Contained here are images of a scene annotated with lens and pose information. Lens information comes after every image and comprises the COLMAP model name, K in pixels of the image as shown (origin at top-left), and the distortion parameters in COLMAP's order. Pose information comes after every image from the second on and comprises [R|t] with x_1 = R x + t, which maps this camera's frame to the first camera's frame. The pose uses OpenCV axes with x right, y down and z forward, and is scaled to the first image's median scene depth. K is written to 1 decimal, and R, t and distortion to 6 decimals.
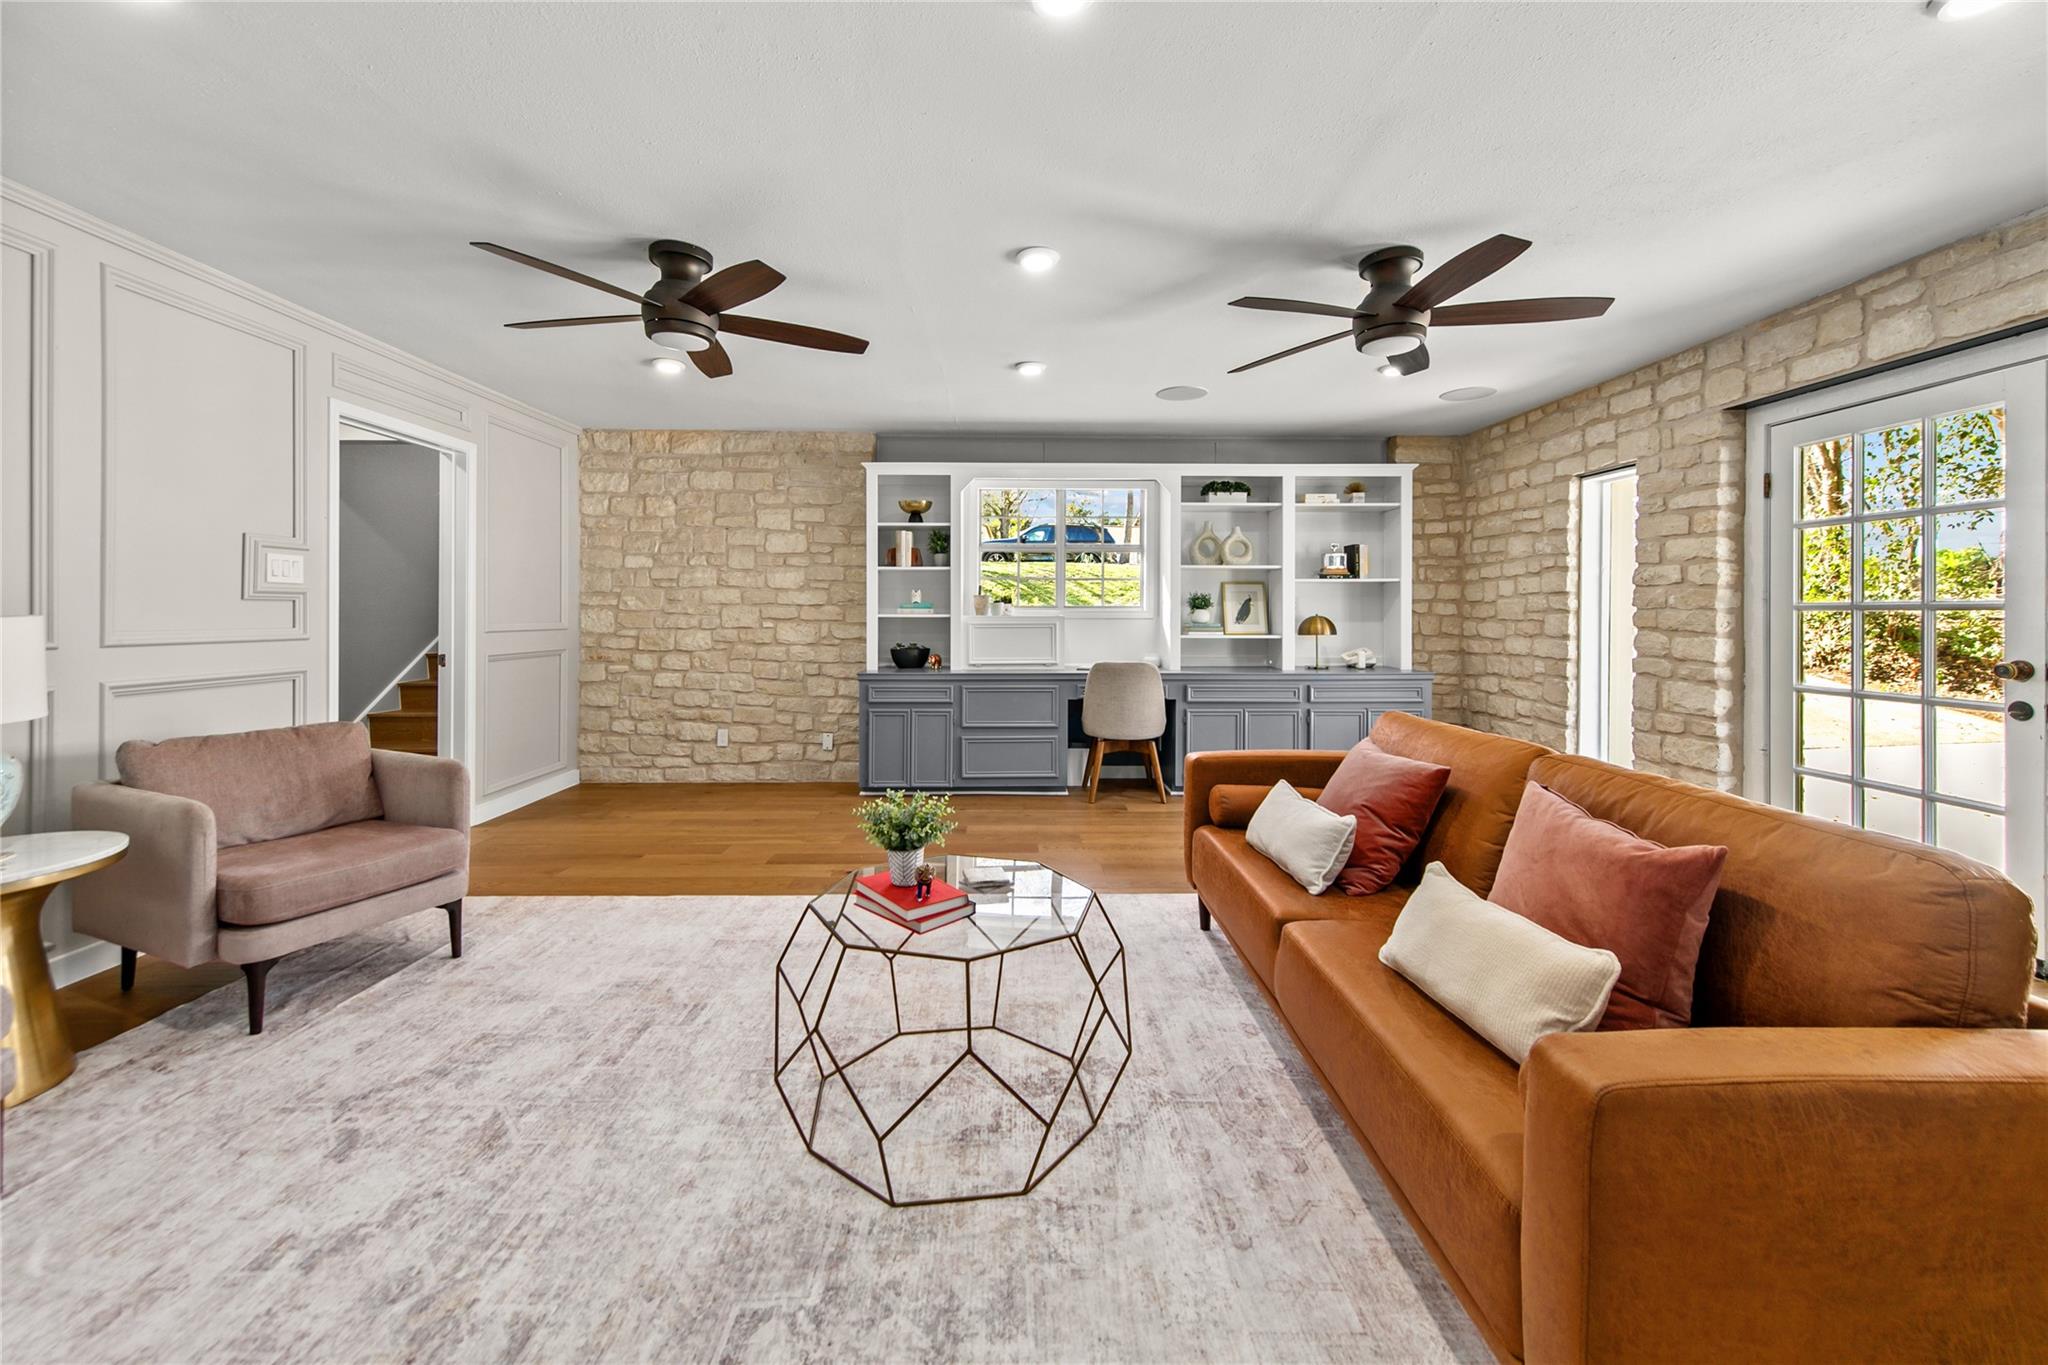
lens RADIAL K [[779.3, 0, 1019.8], [0, 779.3, 616.2], [0, 0, 1]] dist [0.009332, -0.000213]
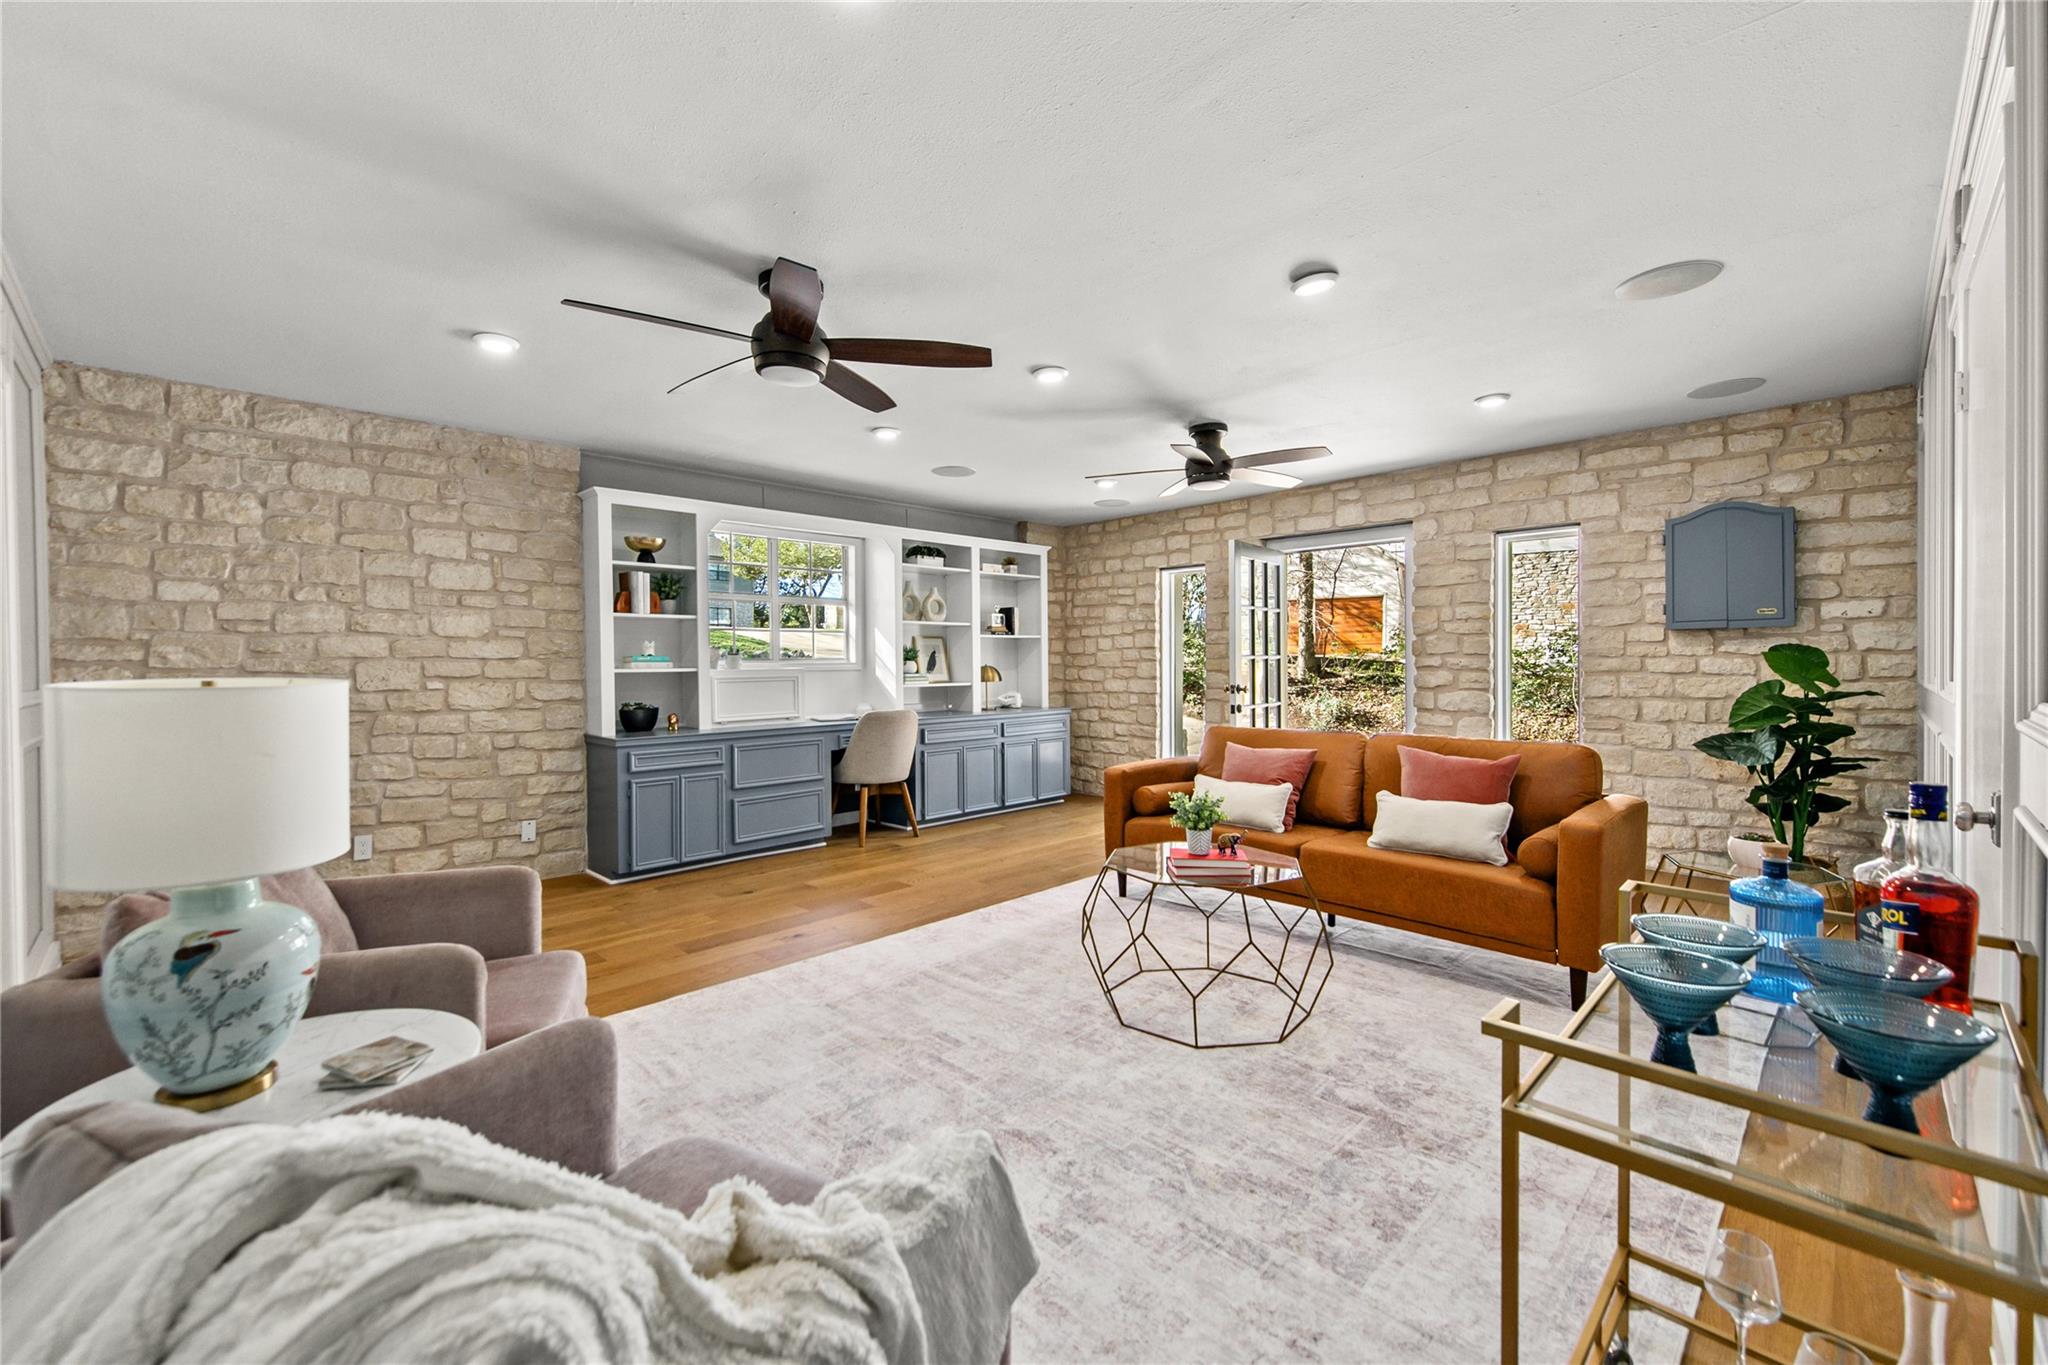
lens RADIAL K [[823.7, 0, 1024.0], [0, 823.7, 682.5], [0, 0, 1]] dist [0.000133, -0.000223]
pose [[0.721983, -0.024733, 0.691468, -0.463239], [0.014153, 0.999680, 0.020979, -0.000533], [-0.691766, -0.005360, 0.722102, 0.049774]]
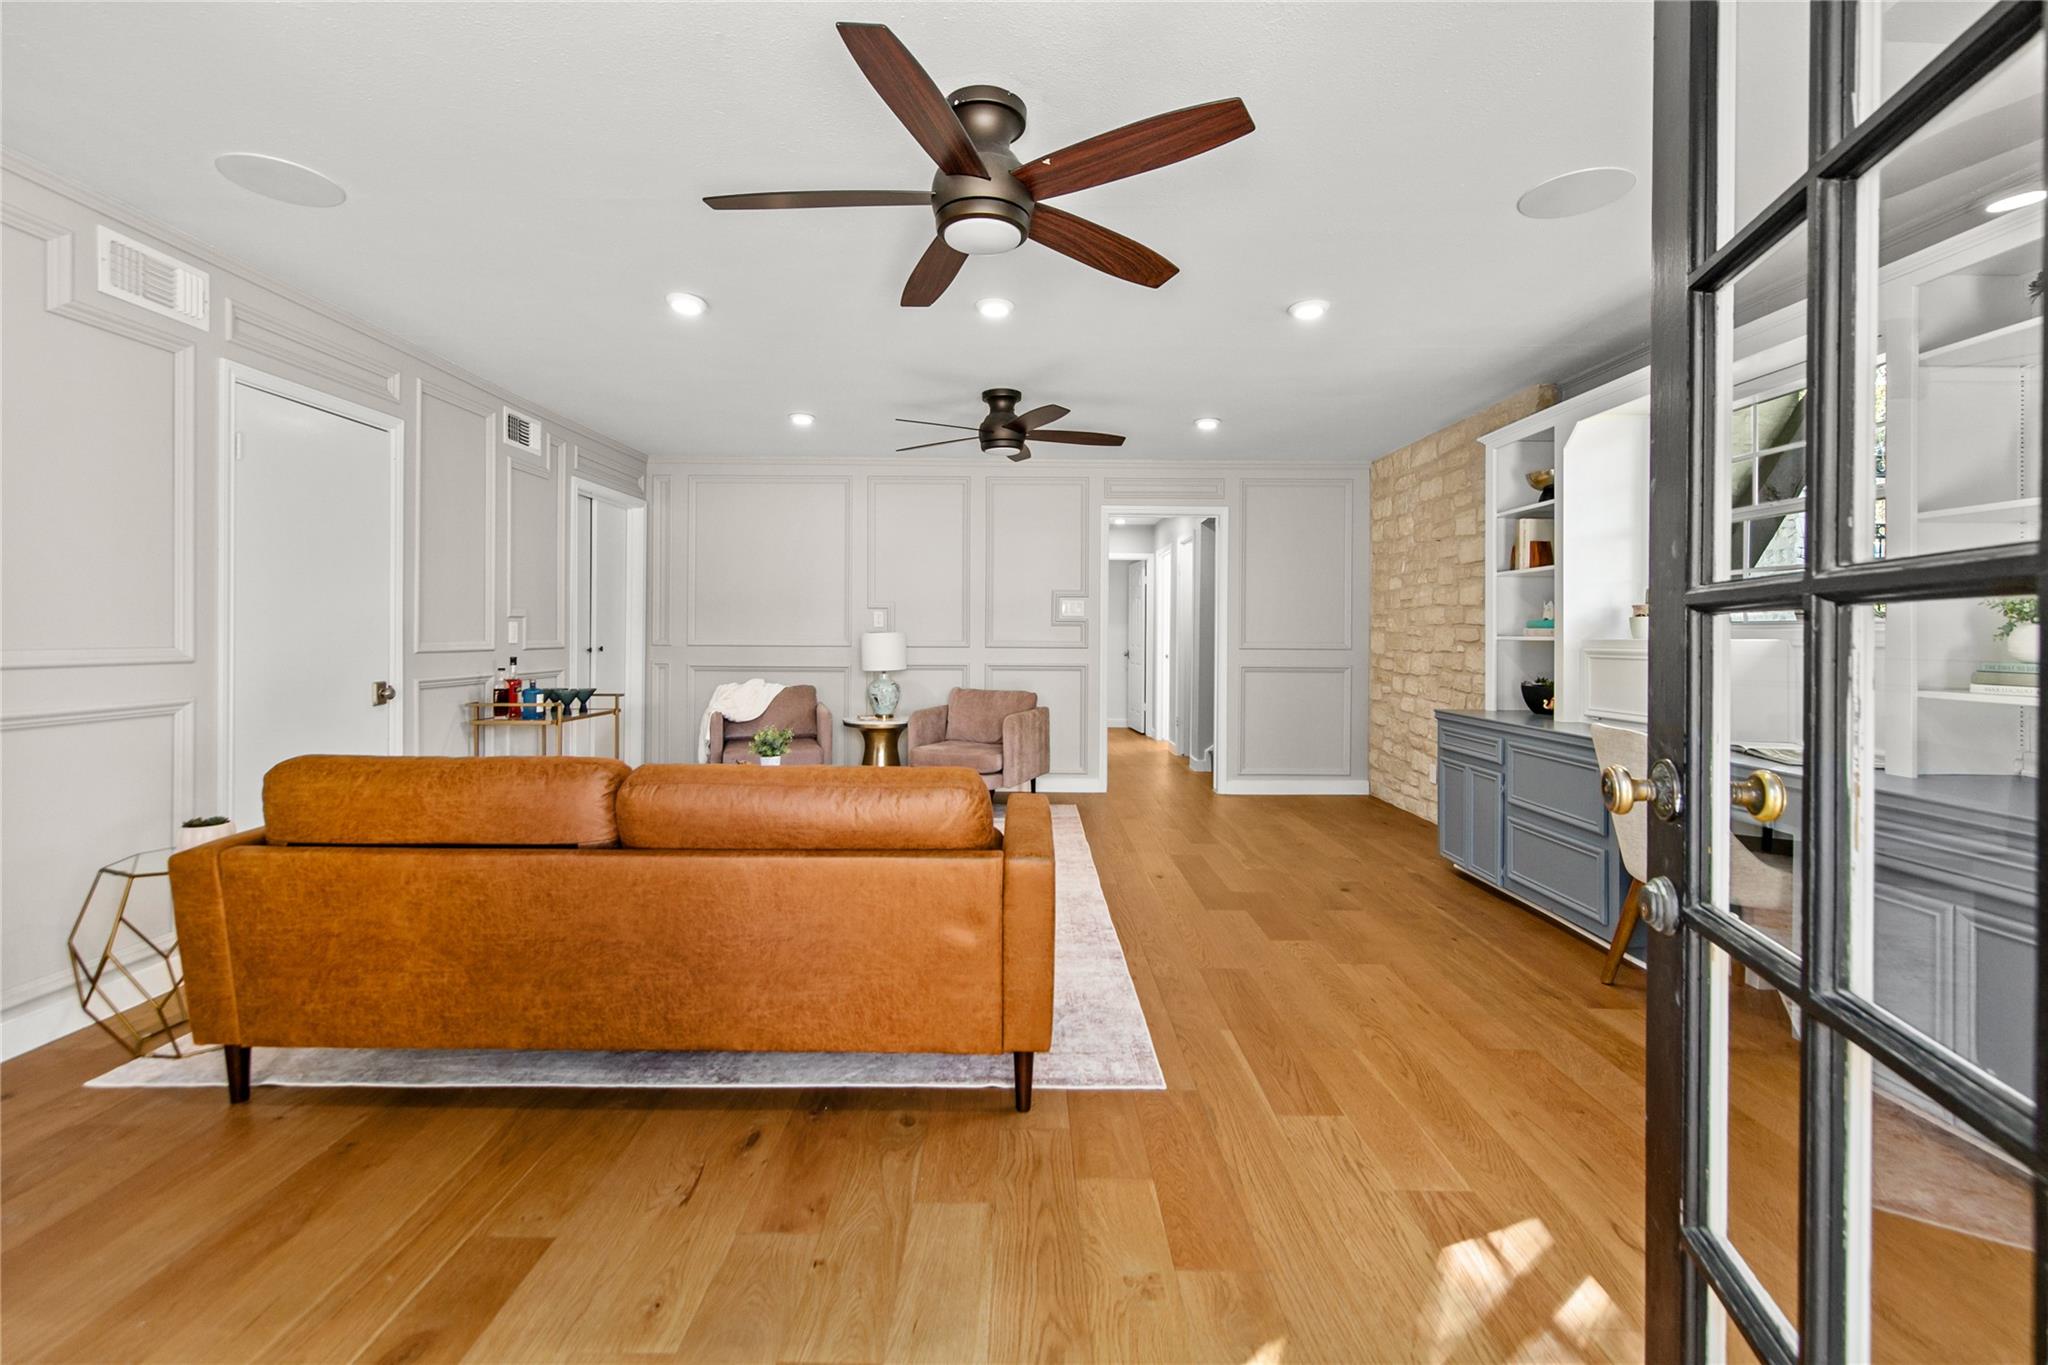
lens RADIAL K [[914.6, 0, 1025.3], [0, 914.6, 633.0], [0, 0, 1]] dist [0.000078, -0.000070]
pose [[-0.009933, -0.001035, -0.999950, 0.682408], [-0.011382, 0.999935, -0.000922, -0.000197], [0.999886, 0.011373, -0.009945, 0.541373]]
